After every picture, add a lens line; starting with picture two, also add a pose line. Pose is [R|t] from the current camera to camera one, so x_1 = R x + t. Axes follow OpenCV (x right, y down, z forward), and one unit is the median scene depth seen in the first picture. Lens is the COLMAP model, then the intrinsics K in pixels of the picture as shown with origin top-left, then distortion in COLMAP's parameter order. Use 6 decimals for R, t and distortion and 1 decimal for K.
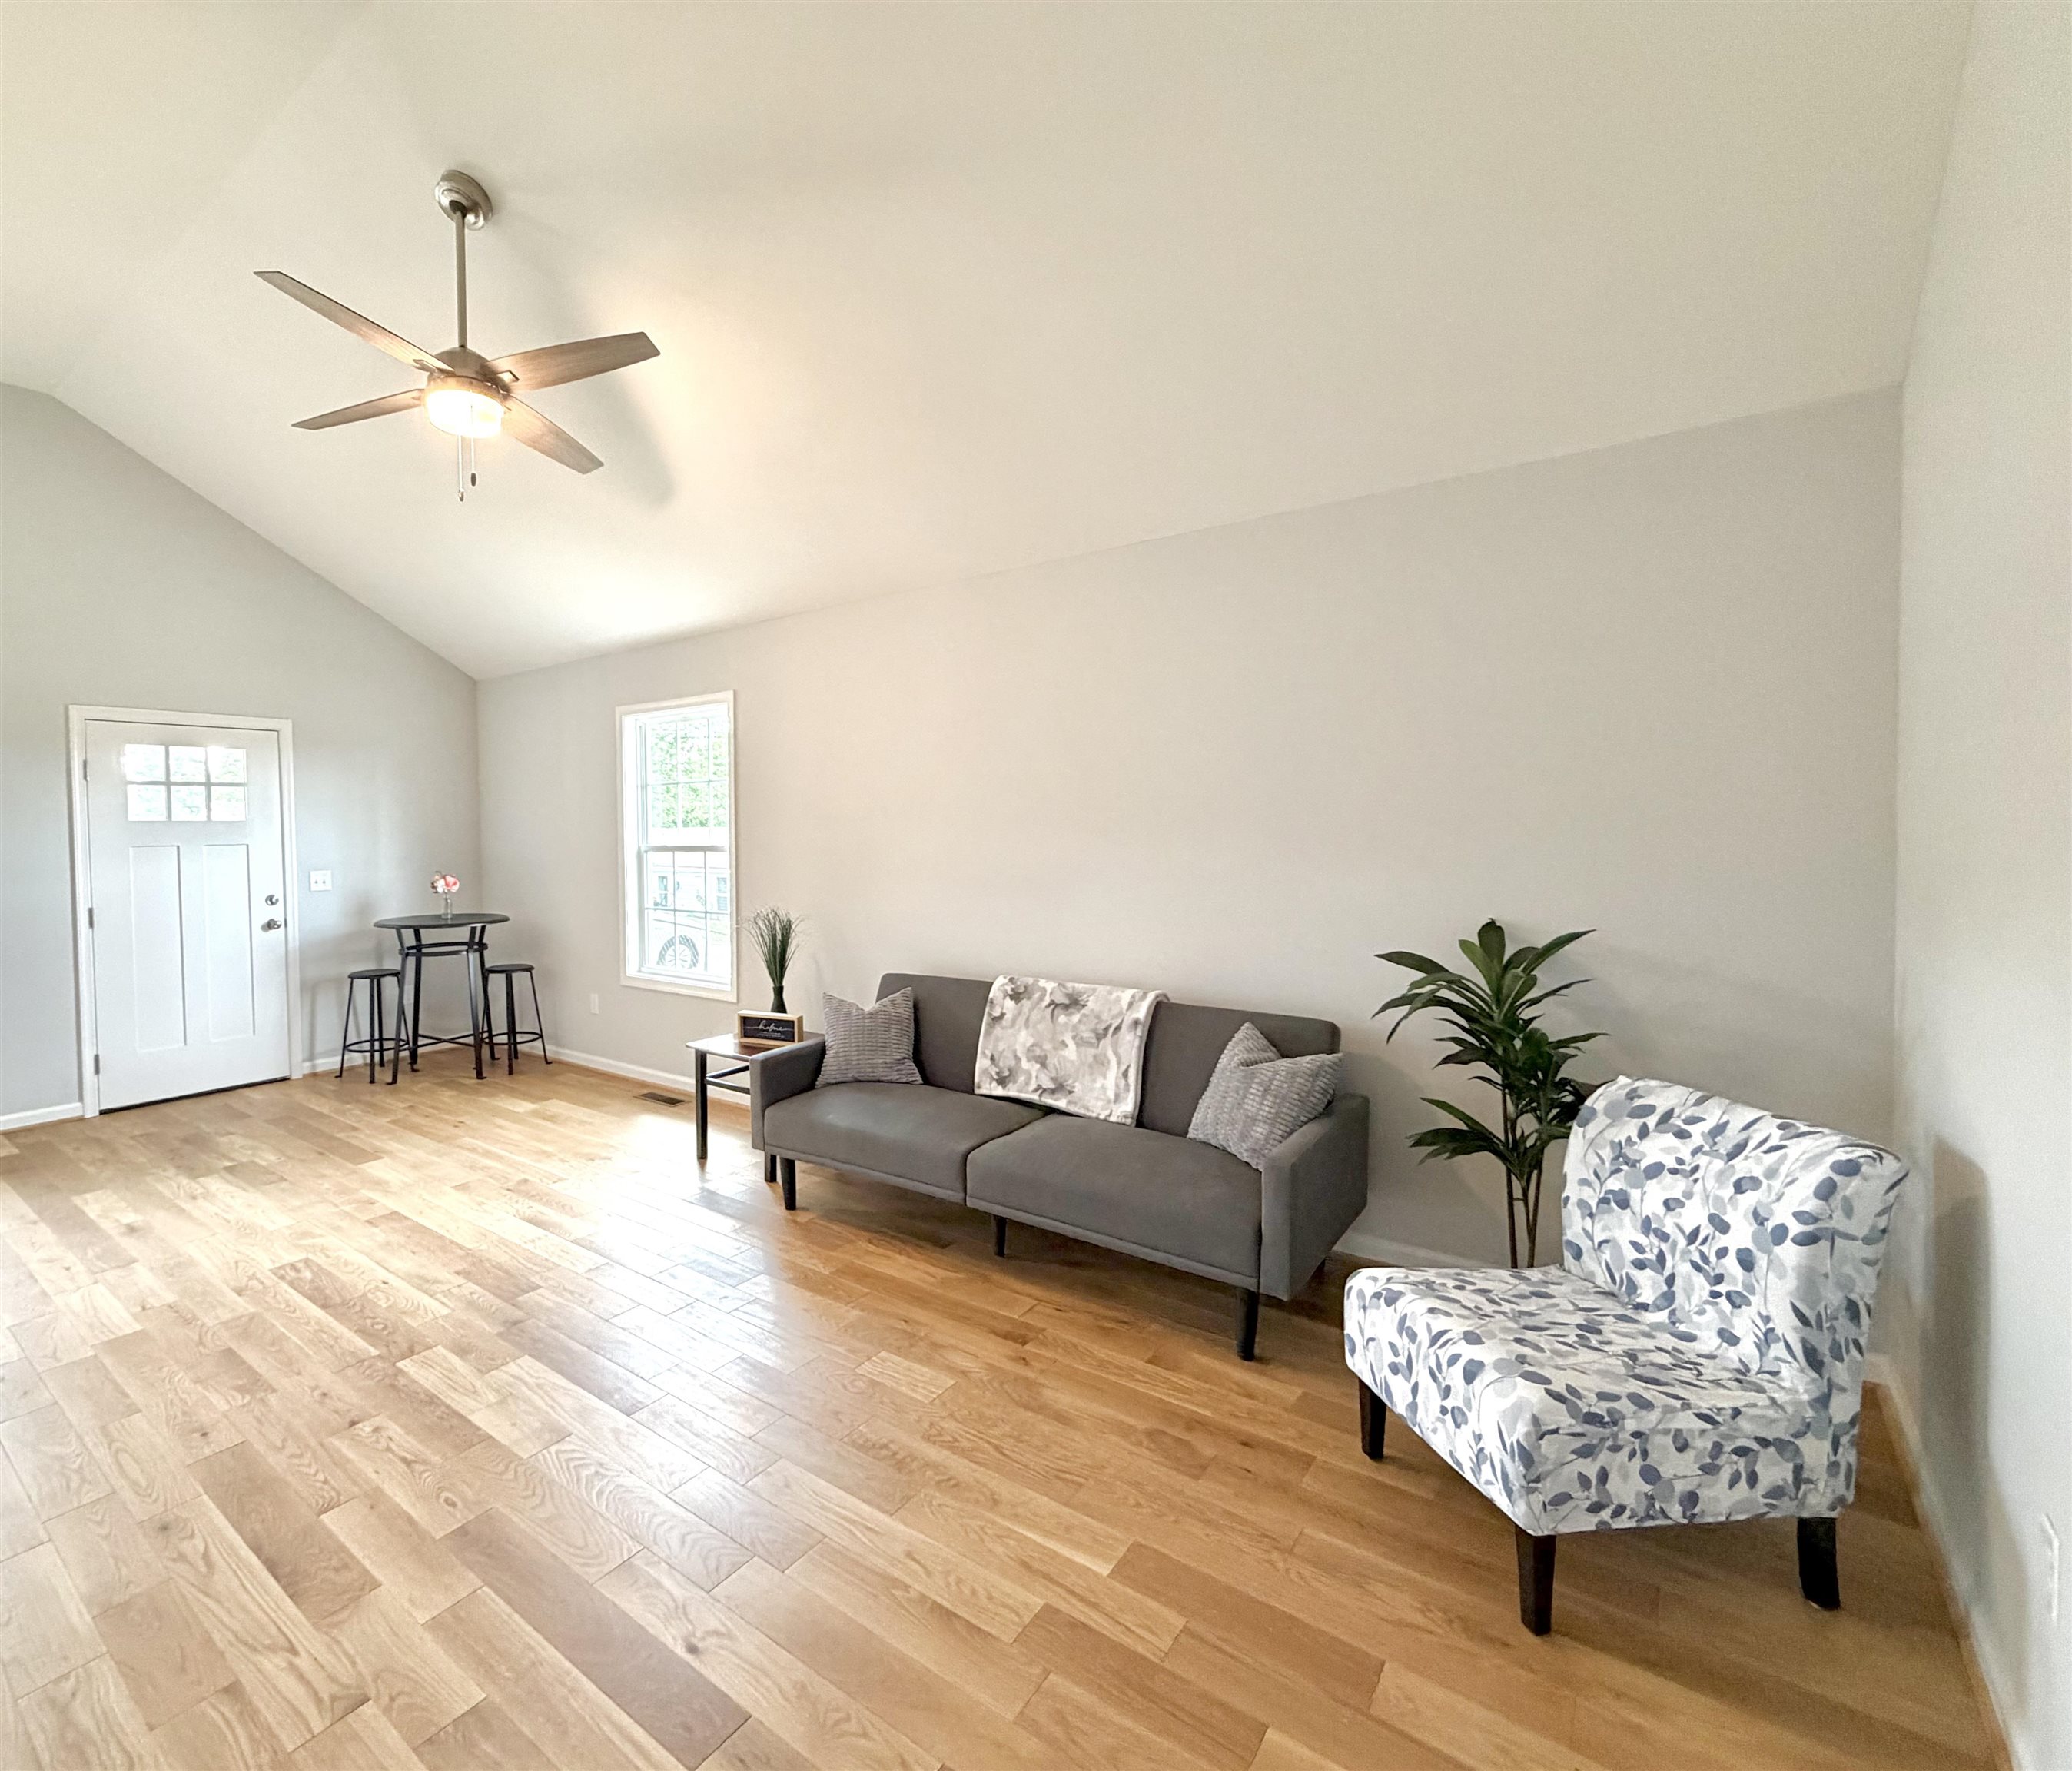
lens RADIAL K [[1189.2, 0, 1036.0], [0, 1189.2, 885.5], [0, 0, 1]] dist [0.000822, -0.000126]
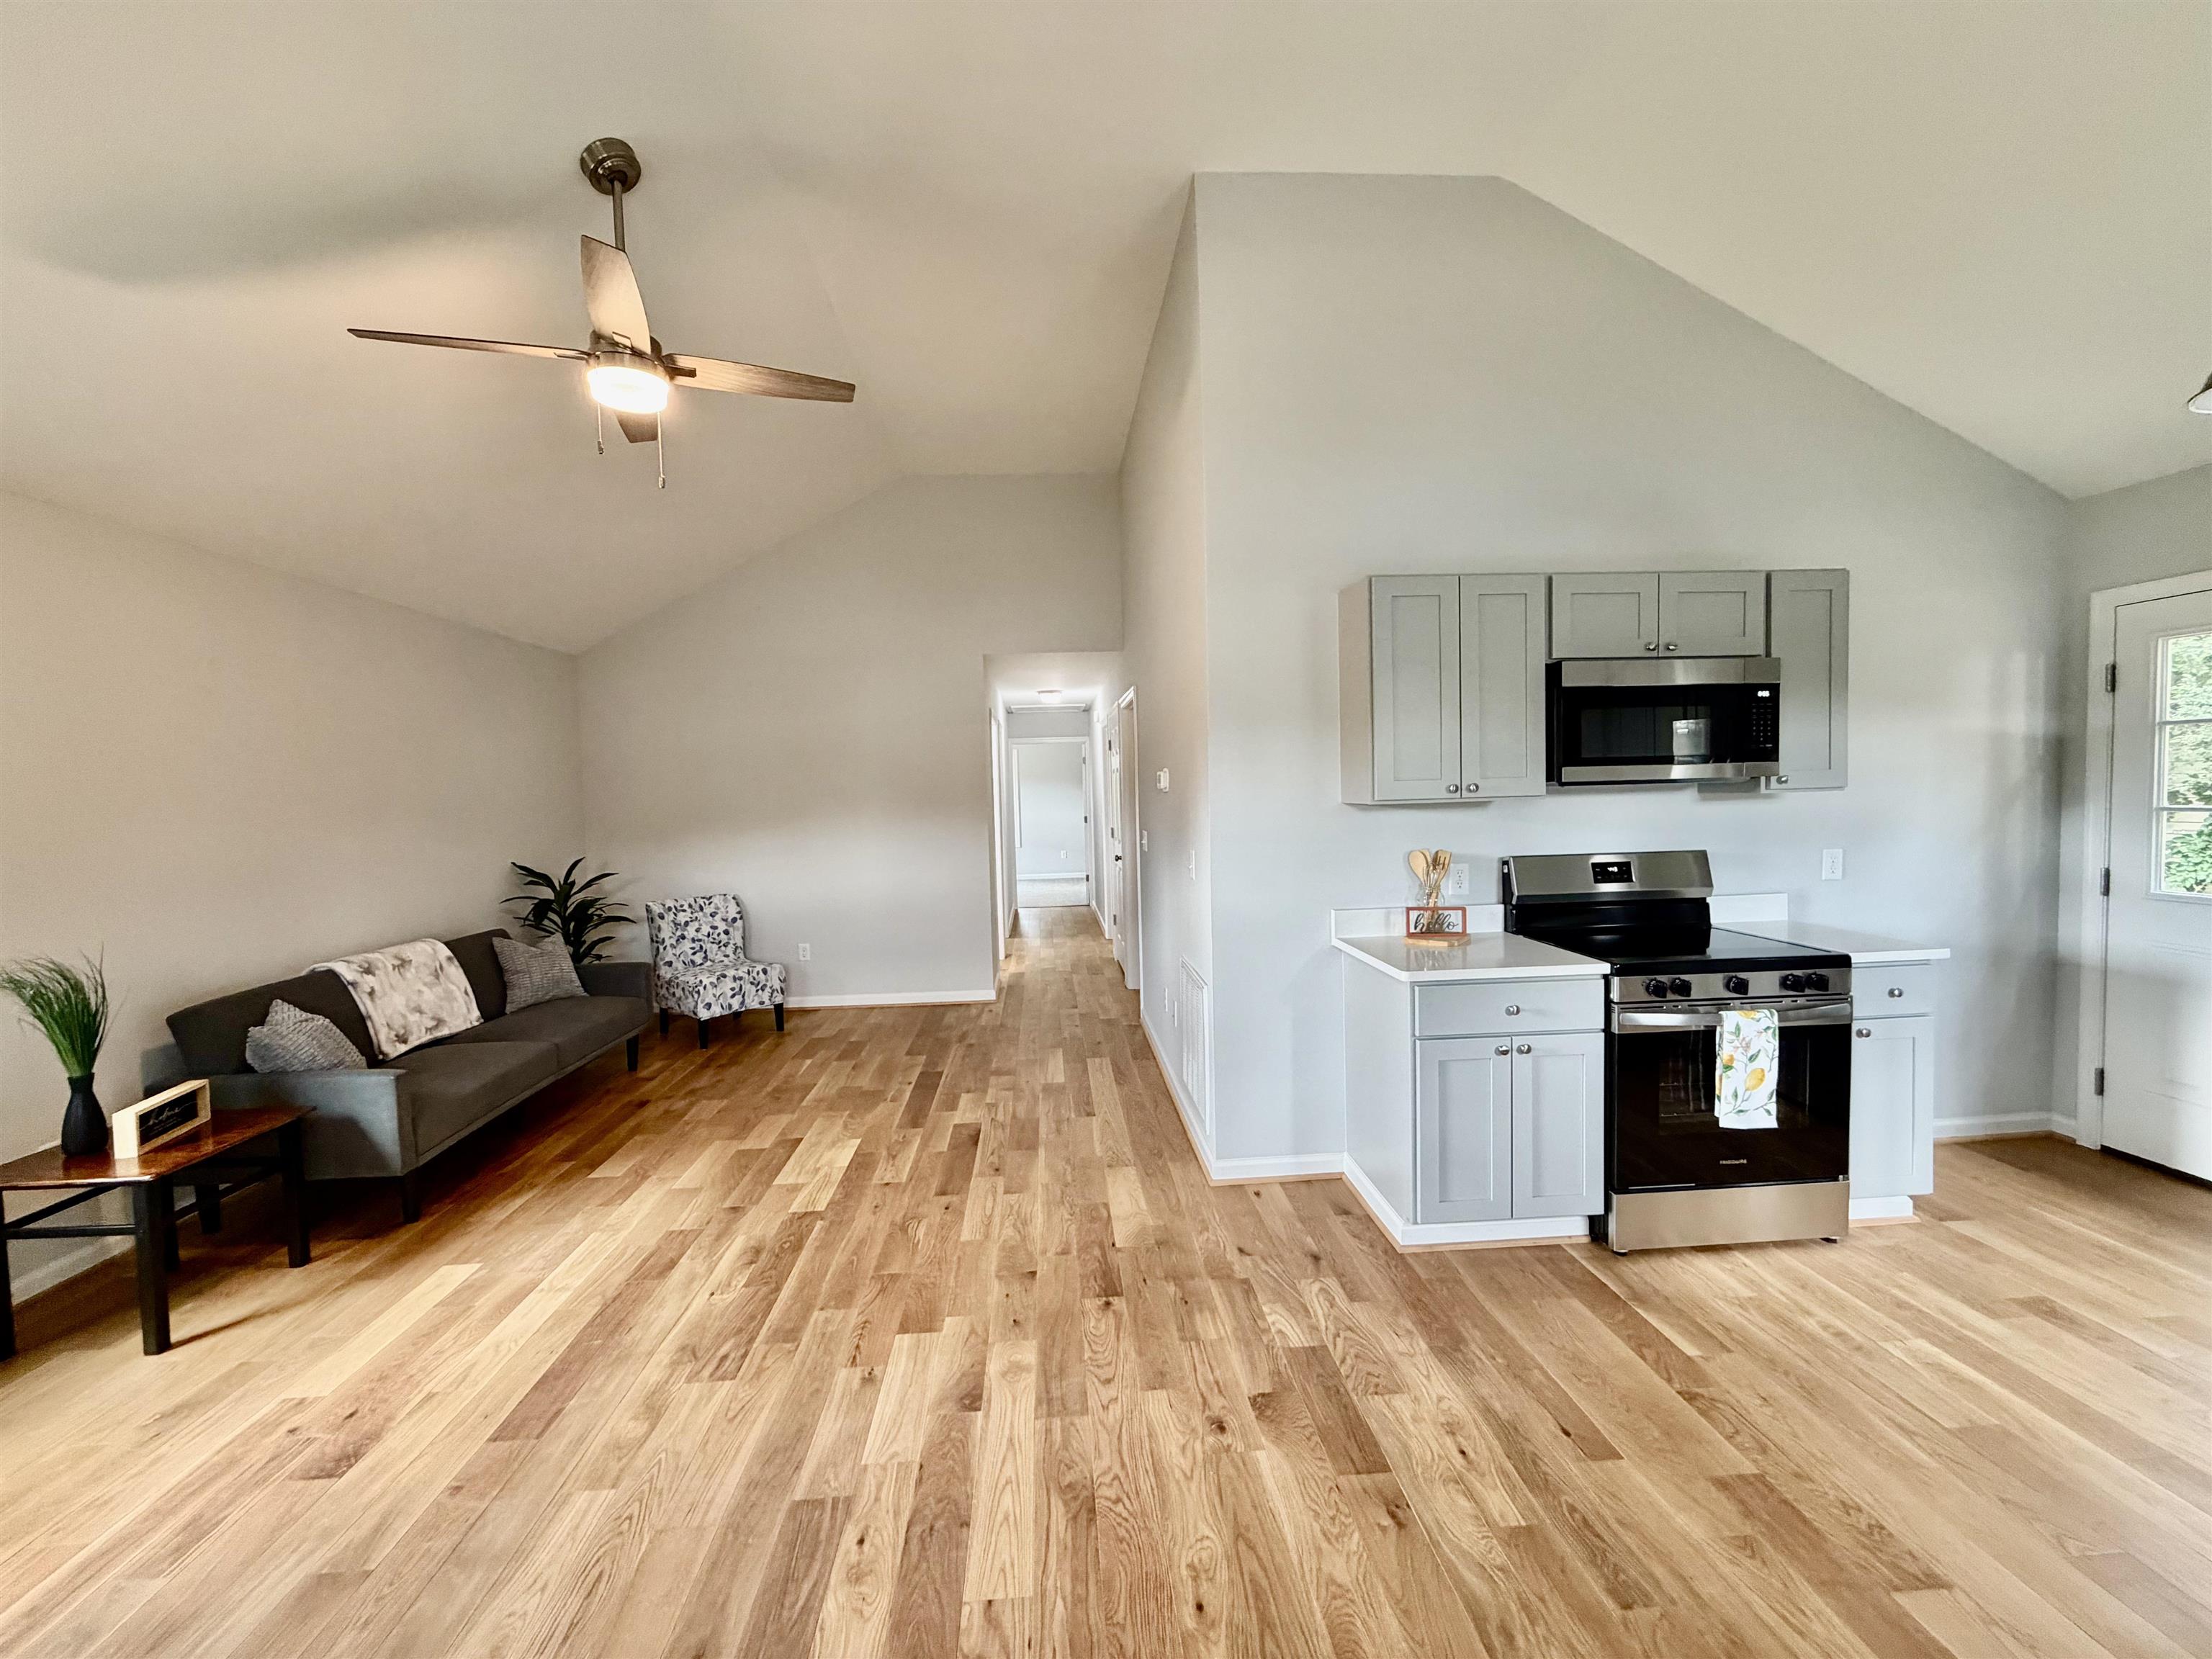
lens RADIAL K [[873.7, 0, 1106.0], [0, 873.7, 829.5], [0, 0, 1]] dist [0.001680, 0.000110]
pose [[-0.706072, -0.002016, 0.708137, -1.463144], [0.068179, 0.995157, 0.070814, -0.069253], [-0.704850, 0.098280, -0.702515, 1.433671]]
